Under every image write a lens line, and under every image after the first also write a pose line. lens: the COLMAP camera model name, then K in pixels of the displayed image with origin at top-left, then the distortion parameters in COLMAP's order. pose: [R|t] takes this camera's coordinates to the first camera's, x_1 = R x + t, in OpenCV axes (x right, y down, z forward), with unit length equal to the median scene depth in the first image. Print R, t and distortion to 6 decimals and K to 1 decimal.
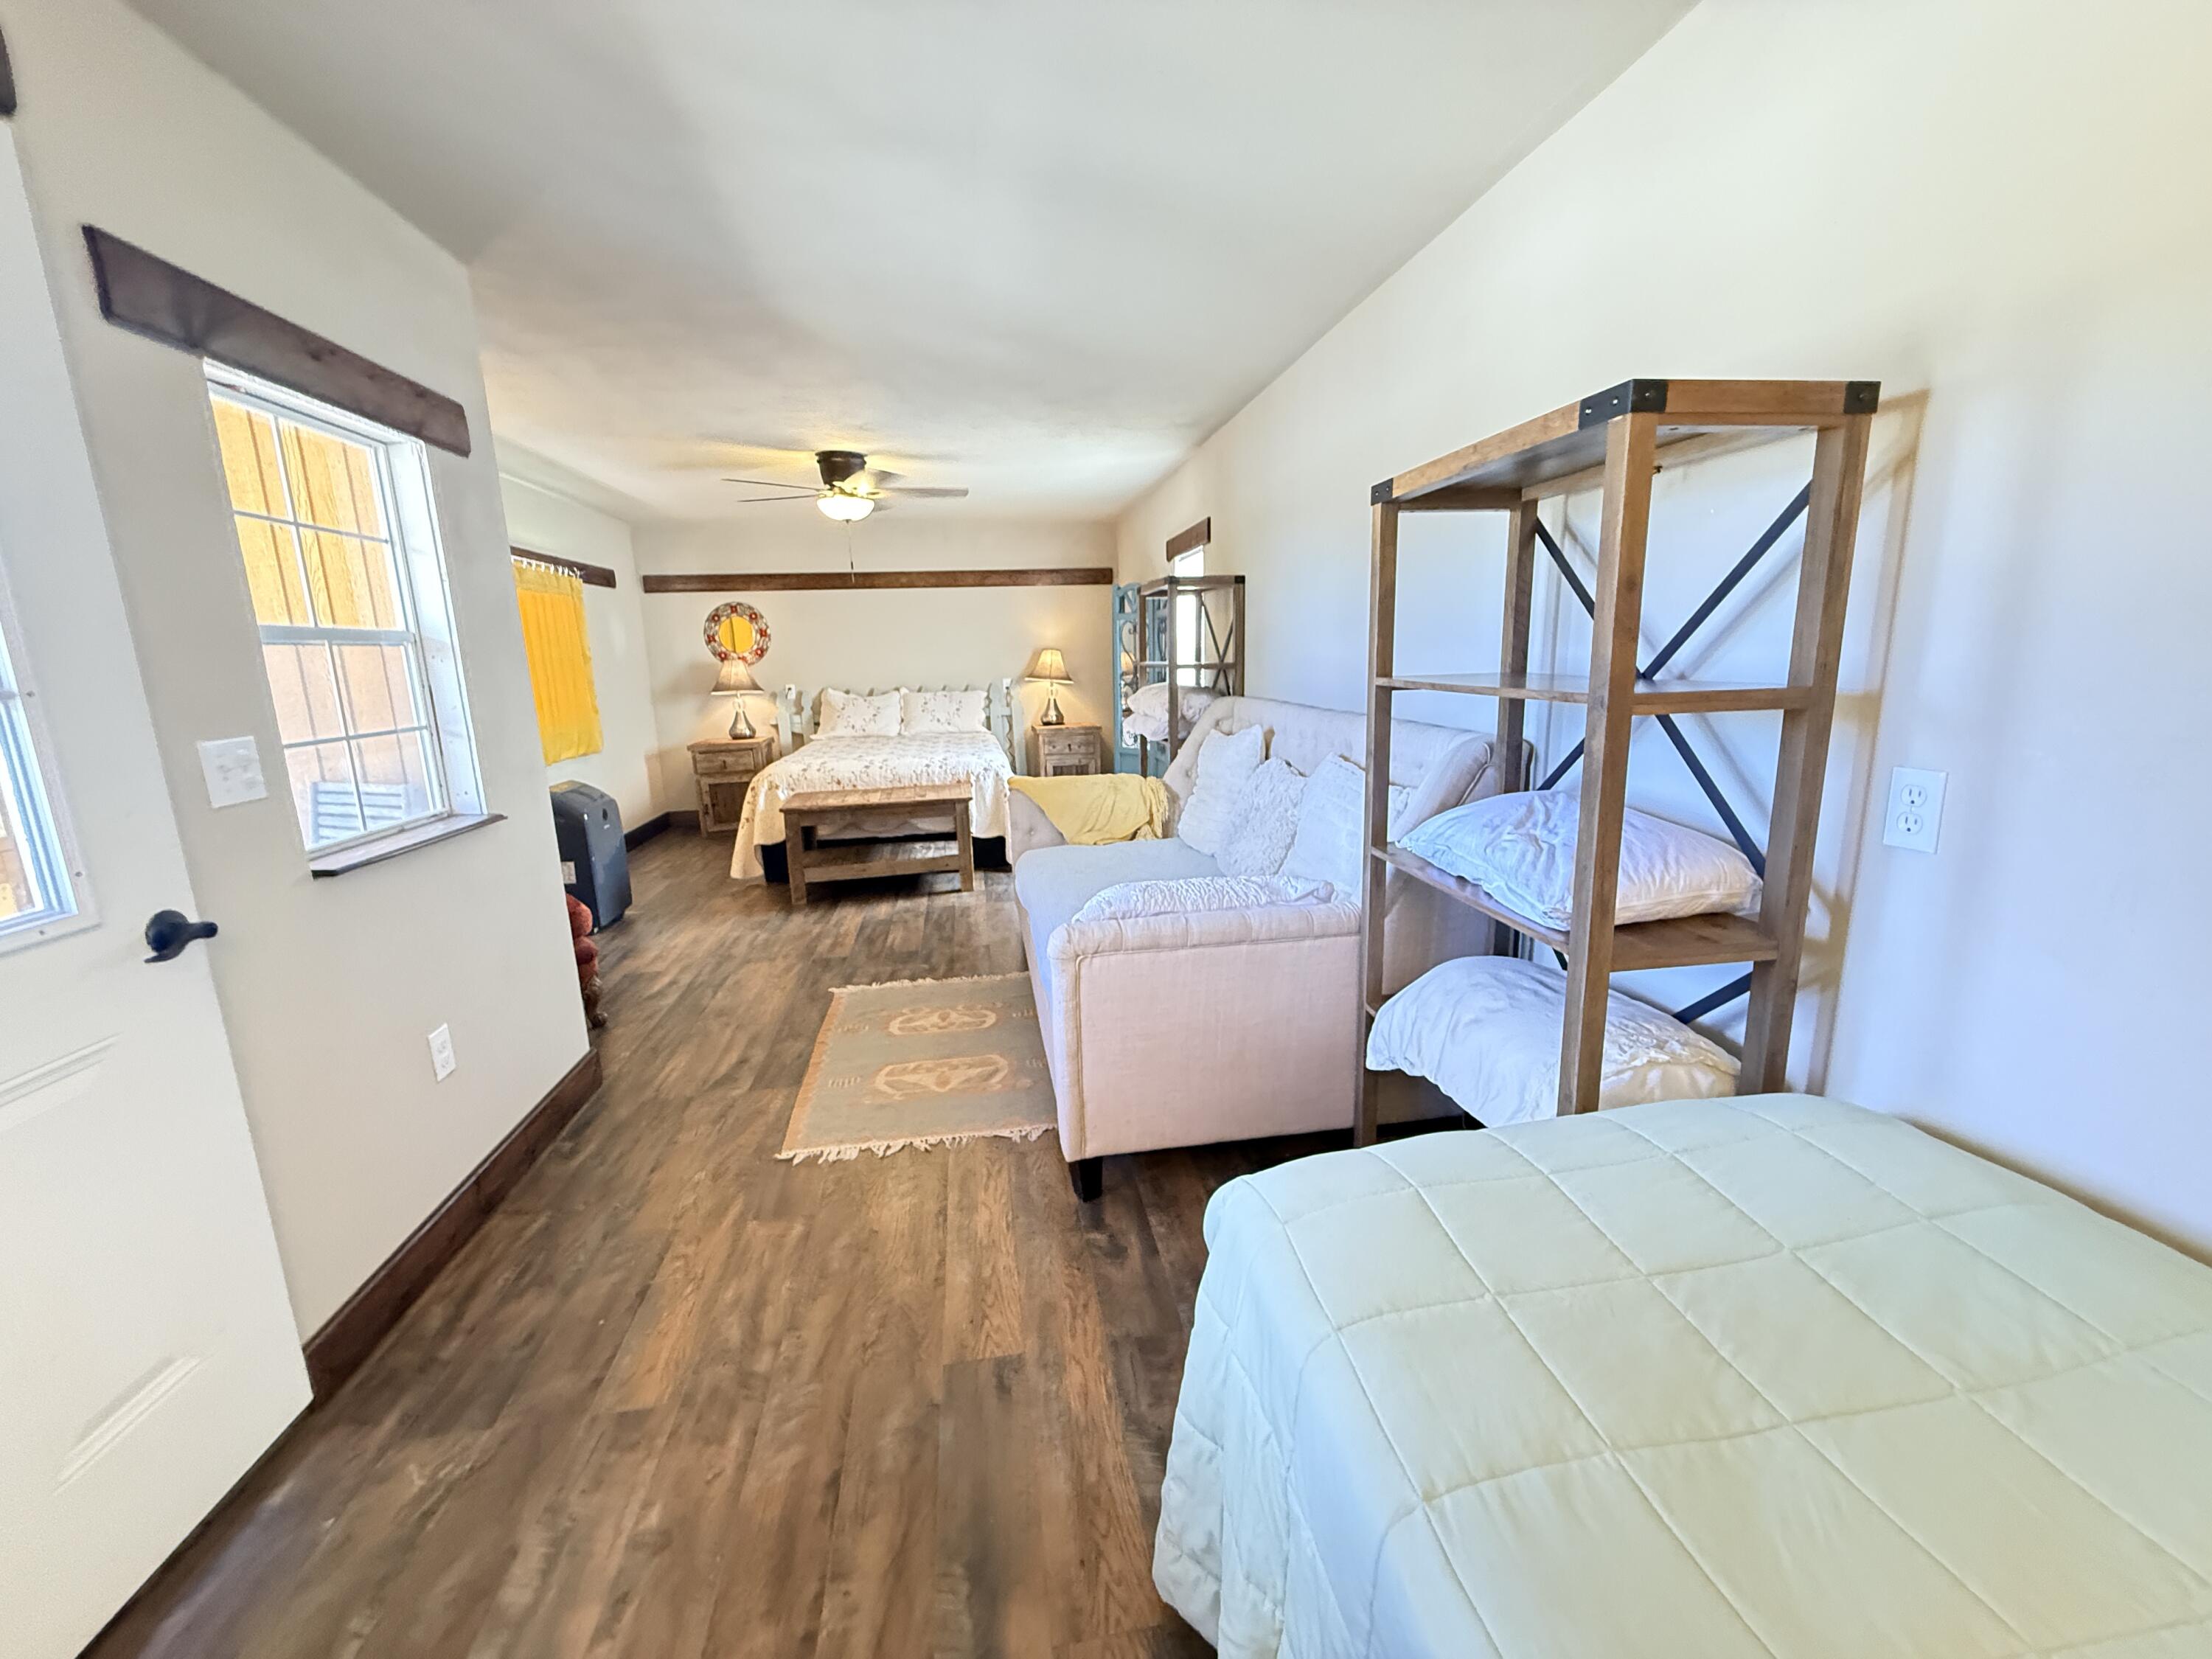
lens RADIAL K [[881.8, 0, 1102.4], [0, 881.8, 824.4], [0, 0, 1]] dist [-0.001123, 0.000162]
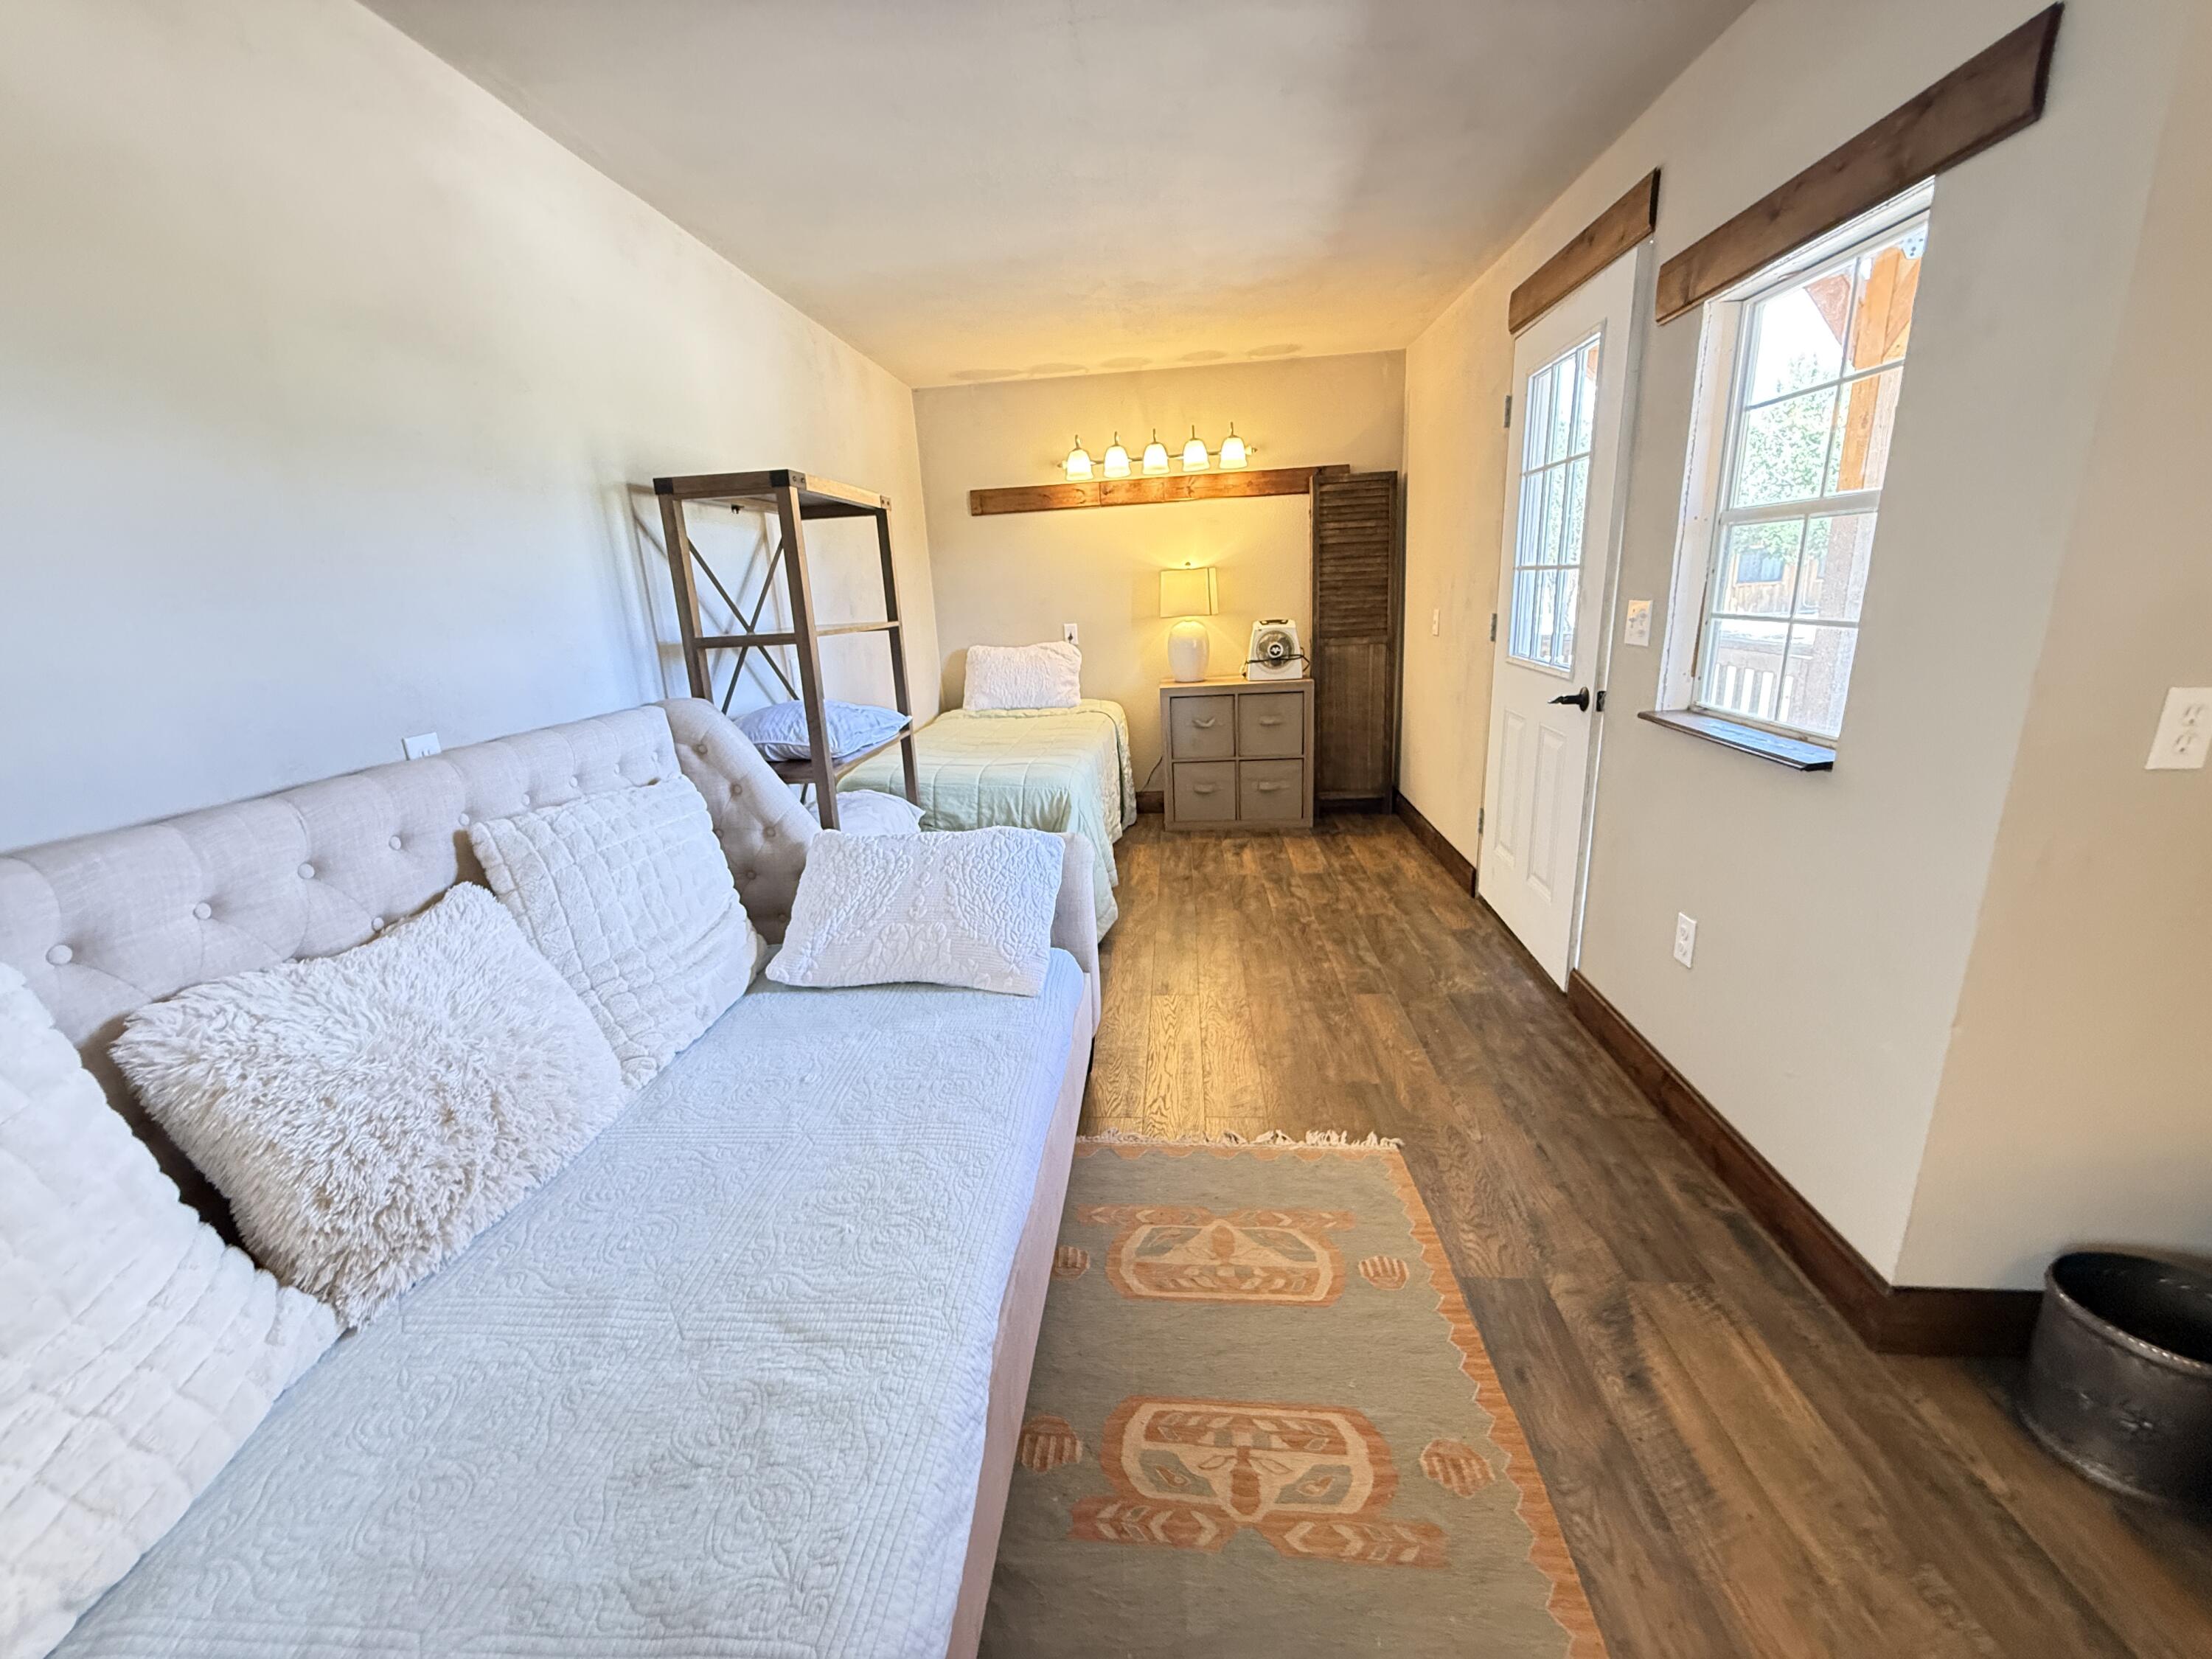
lens RADIAL K [[881.8, 0, 1102.4], [0, 881.8, 824.4], [0, 0, 1]] dist [-0.001123, 0.000162]
pose [[-0.969426, 0.012991, 0.245041, -0.331988], [0.122033, 0.891878, 0.435501, -0.361716], [-0.212889, 0.452089, -0.866195, 1.858553]]
